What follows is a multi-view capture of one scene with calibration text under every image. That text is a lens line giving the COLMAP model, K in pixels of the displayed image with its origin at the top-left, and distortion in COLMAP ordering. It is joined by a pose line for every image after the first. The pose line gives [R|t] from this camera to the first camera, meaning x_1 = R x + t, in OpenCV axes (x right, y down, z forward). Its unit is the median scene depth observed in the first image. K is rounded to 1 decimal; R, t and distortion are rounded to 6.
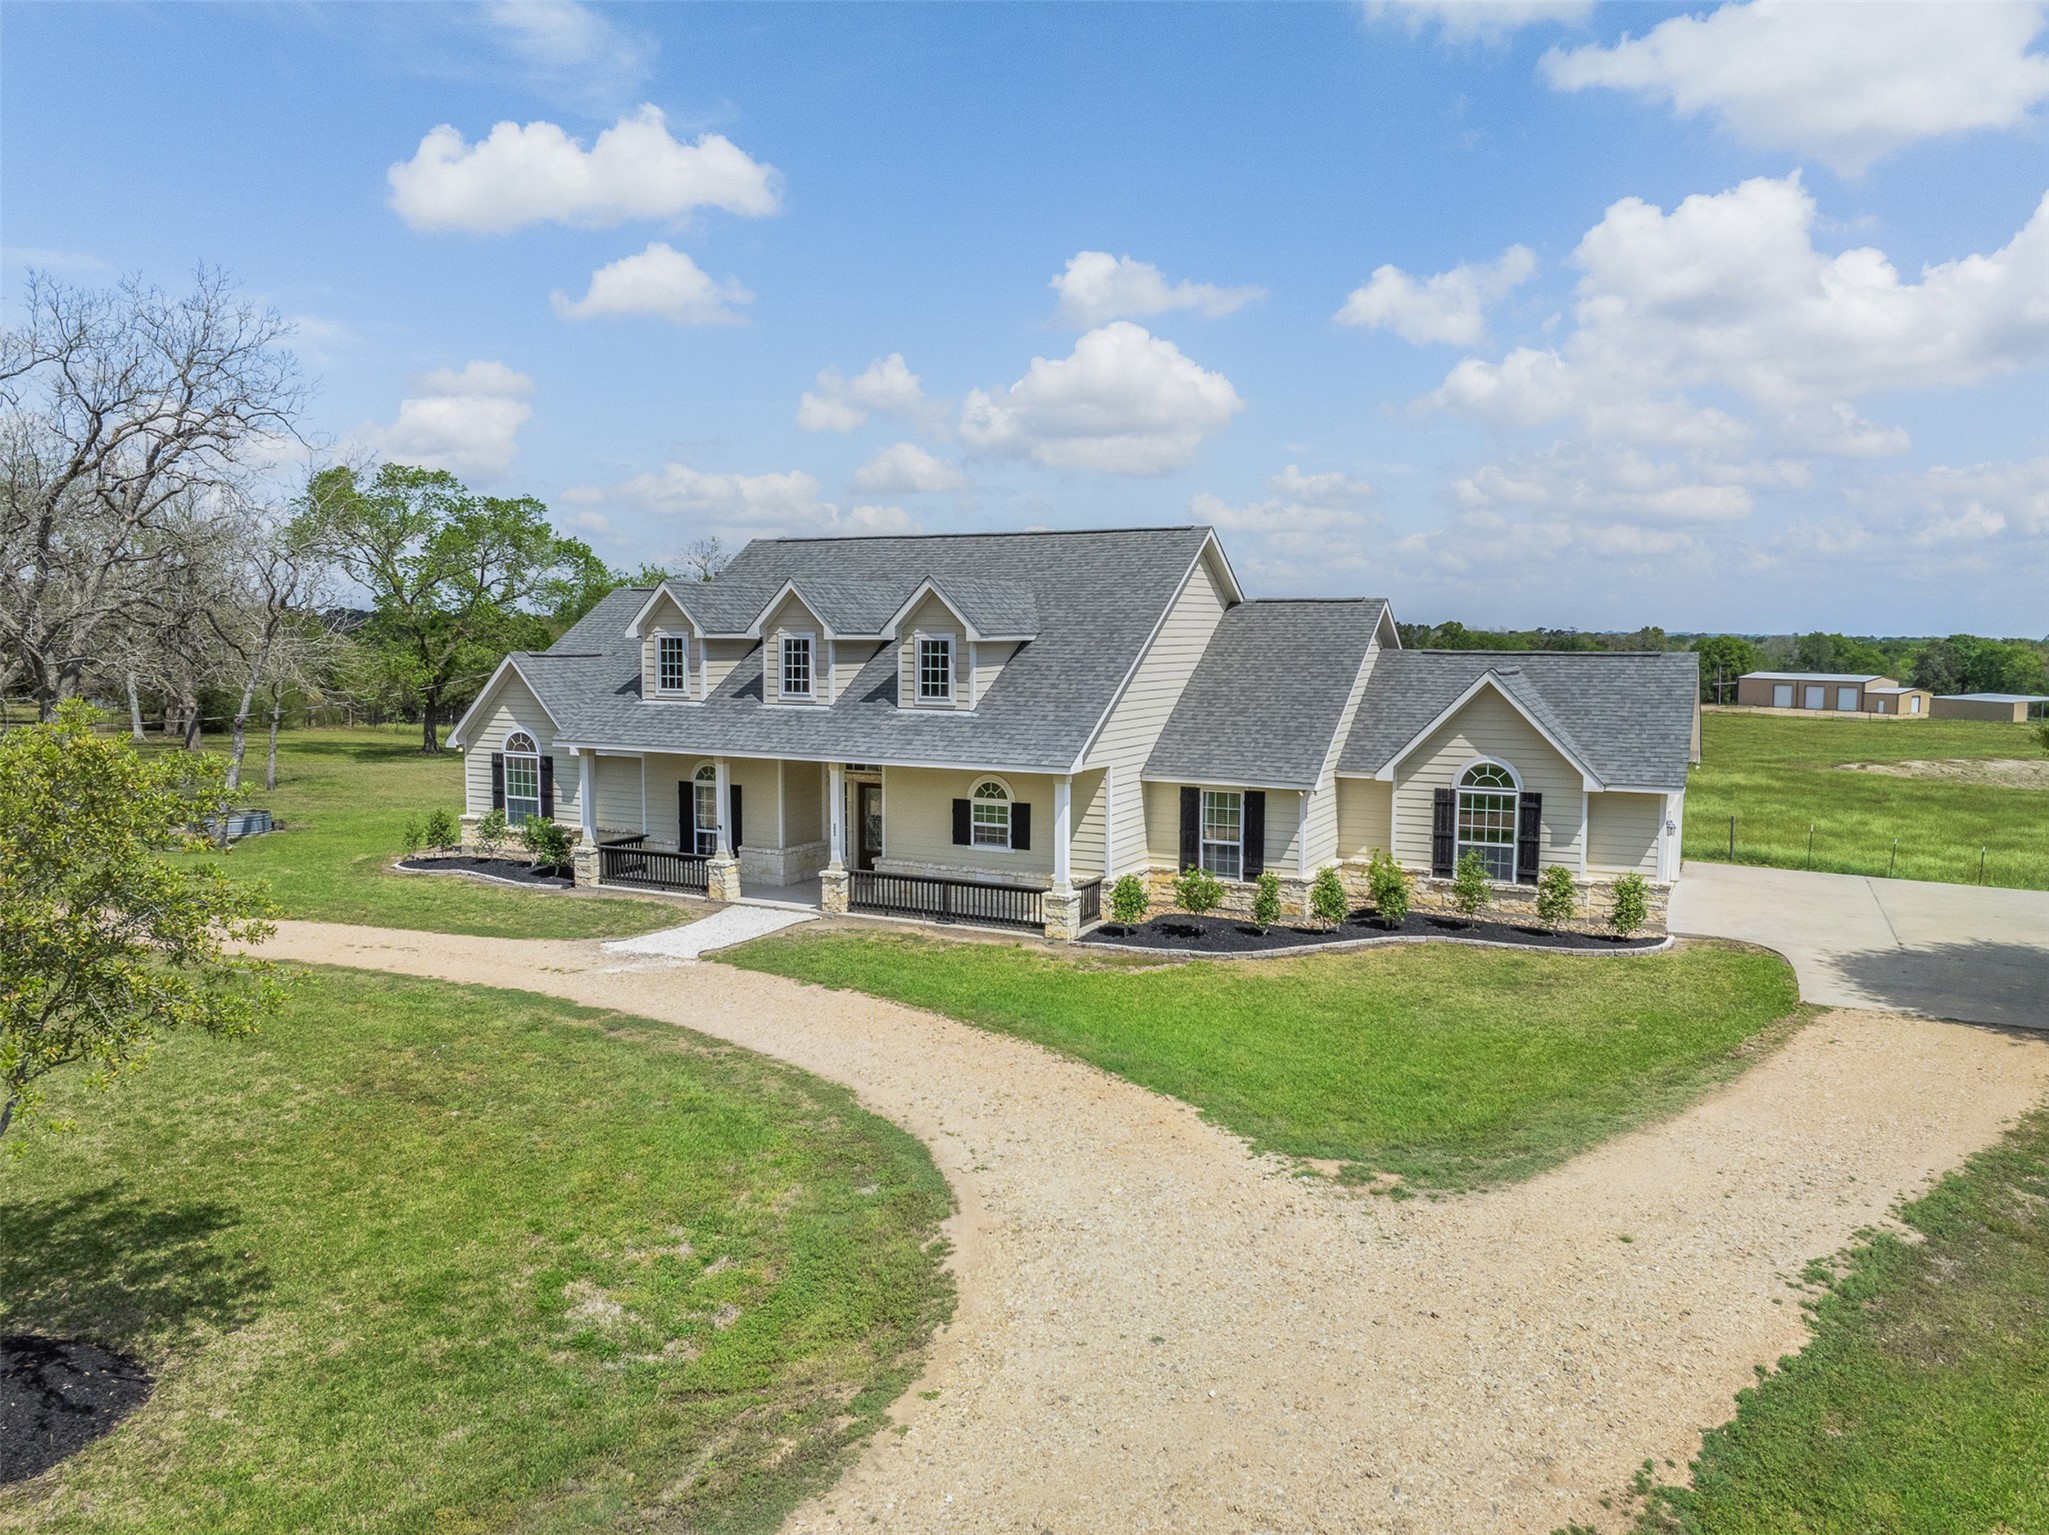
lens RADIAL K [[1448.5, 0, 1029.8], [0, 1448.5, 763.9], [0, 0, 1]] dist [-0.008623, -0.004748]
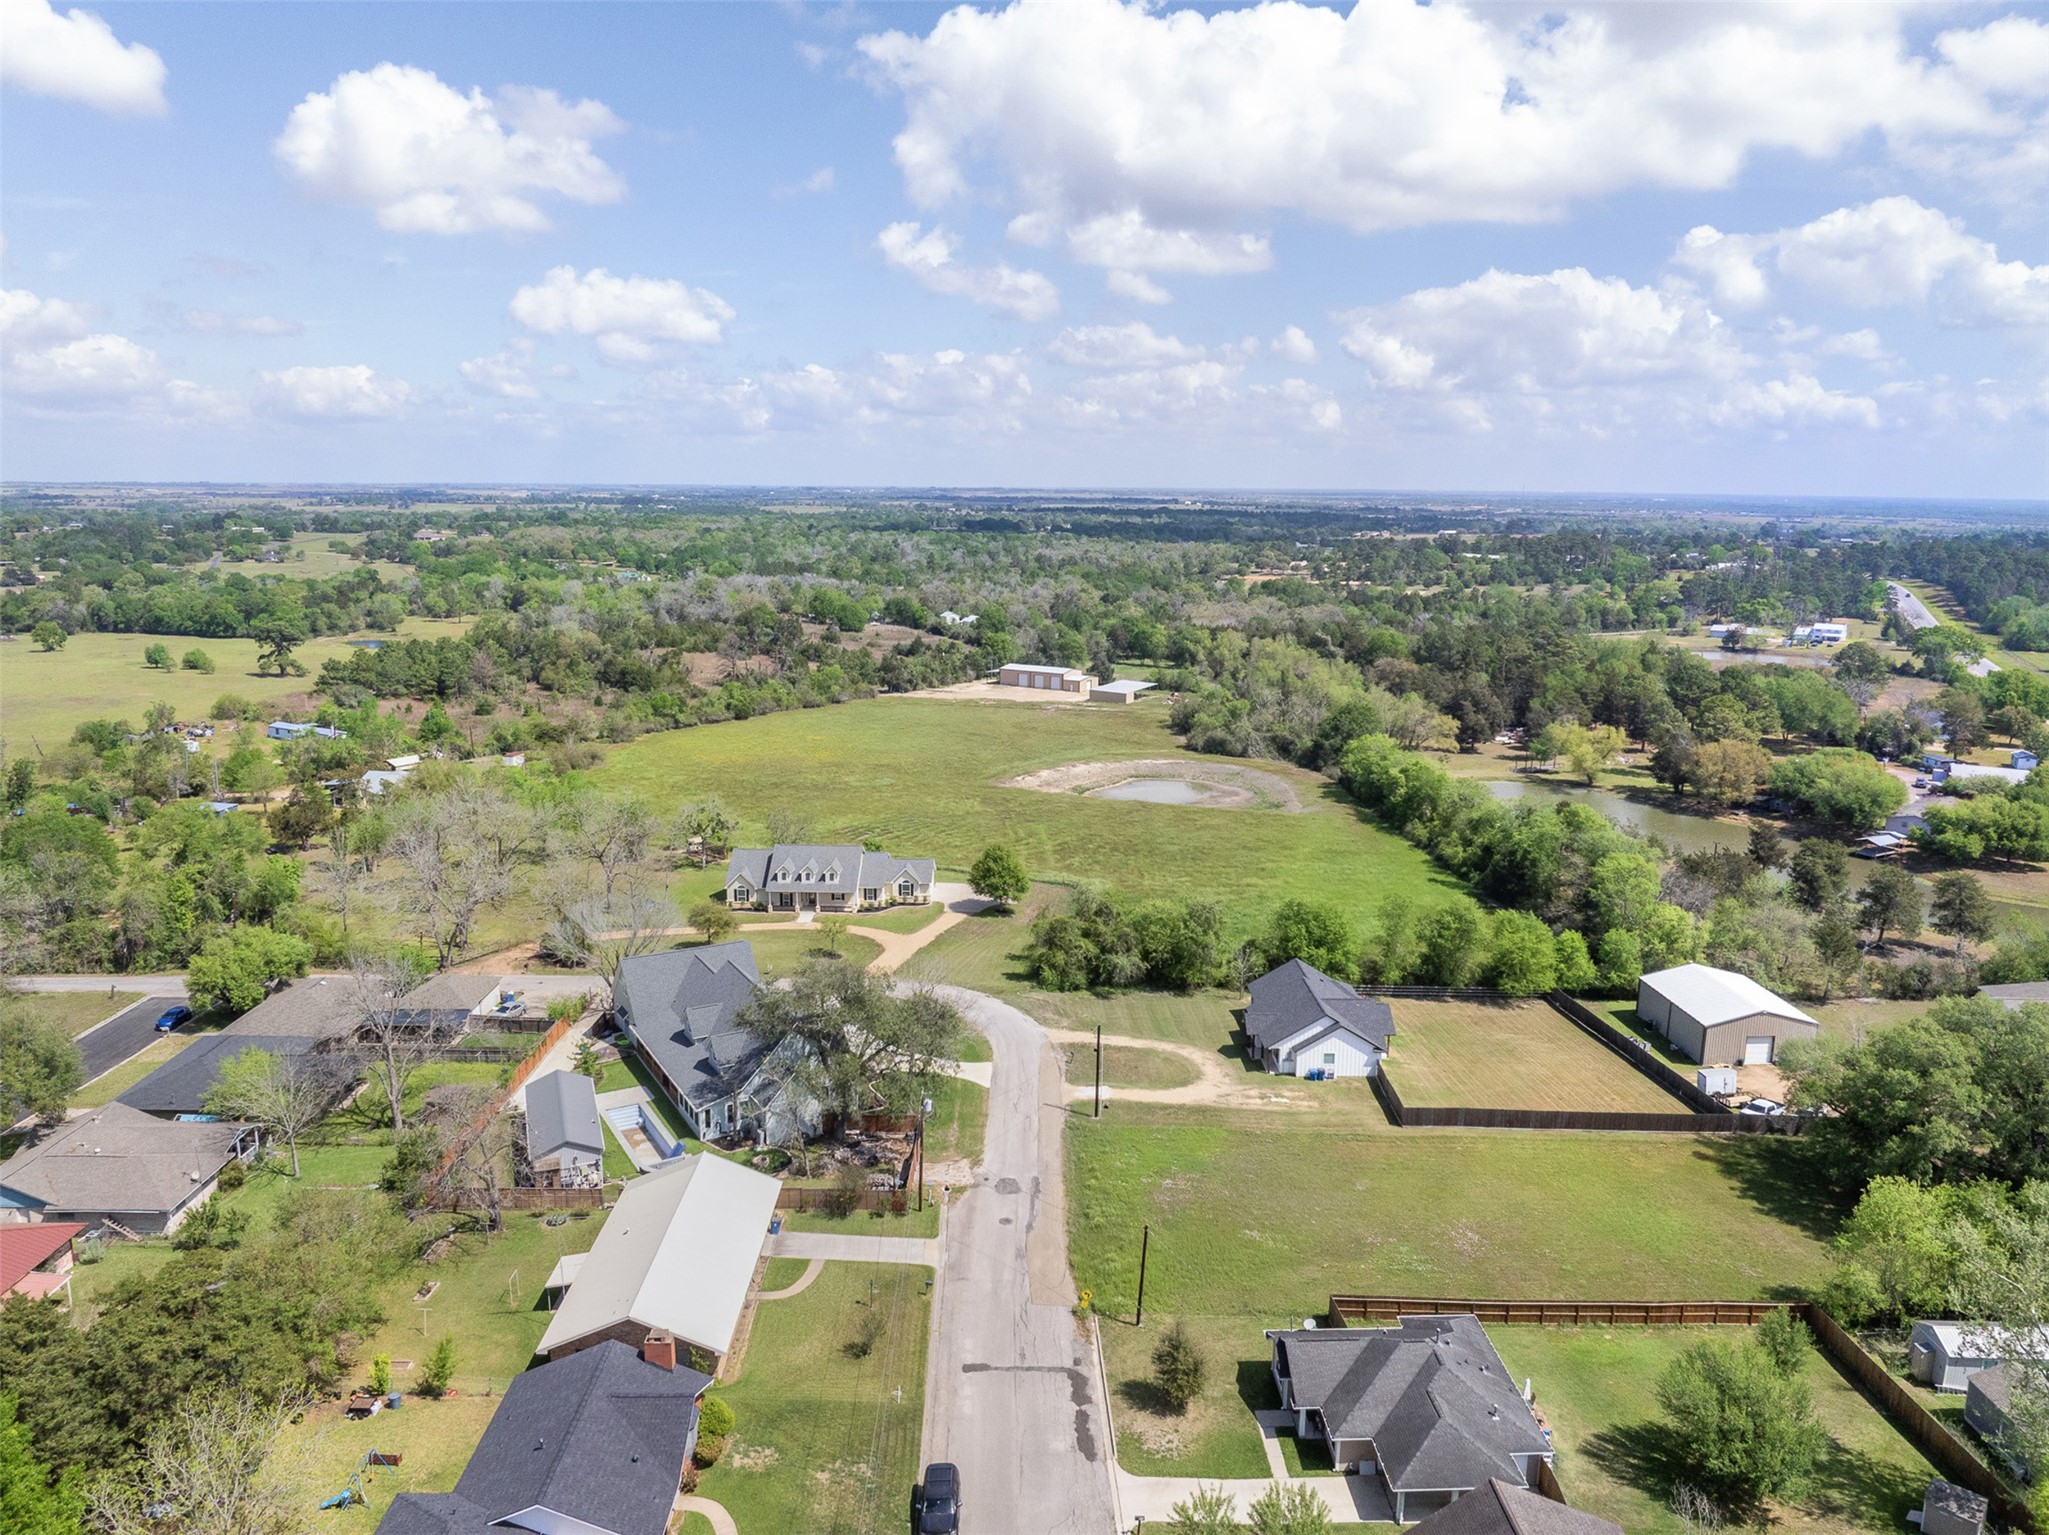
lens RADIAL K [[1448.5, 0, 1027.4], [0, 1448.5, 767.4], [0, 0, 1]] dist [-0.008623, -0.004748]
pose [[0.901938, -0.089590, 0.422470, -2.101141], [0.050127, 0.993351, 0.103635, -1.259447], [-0.428946, -0.072295, 0.900433, -5.625360]]
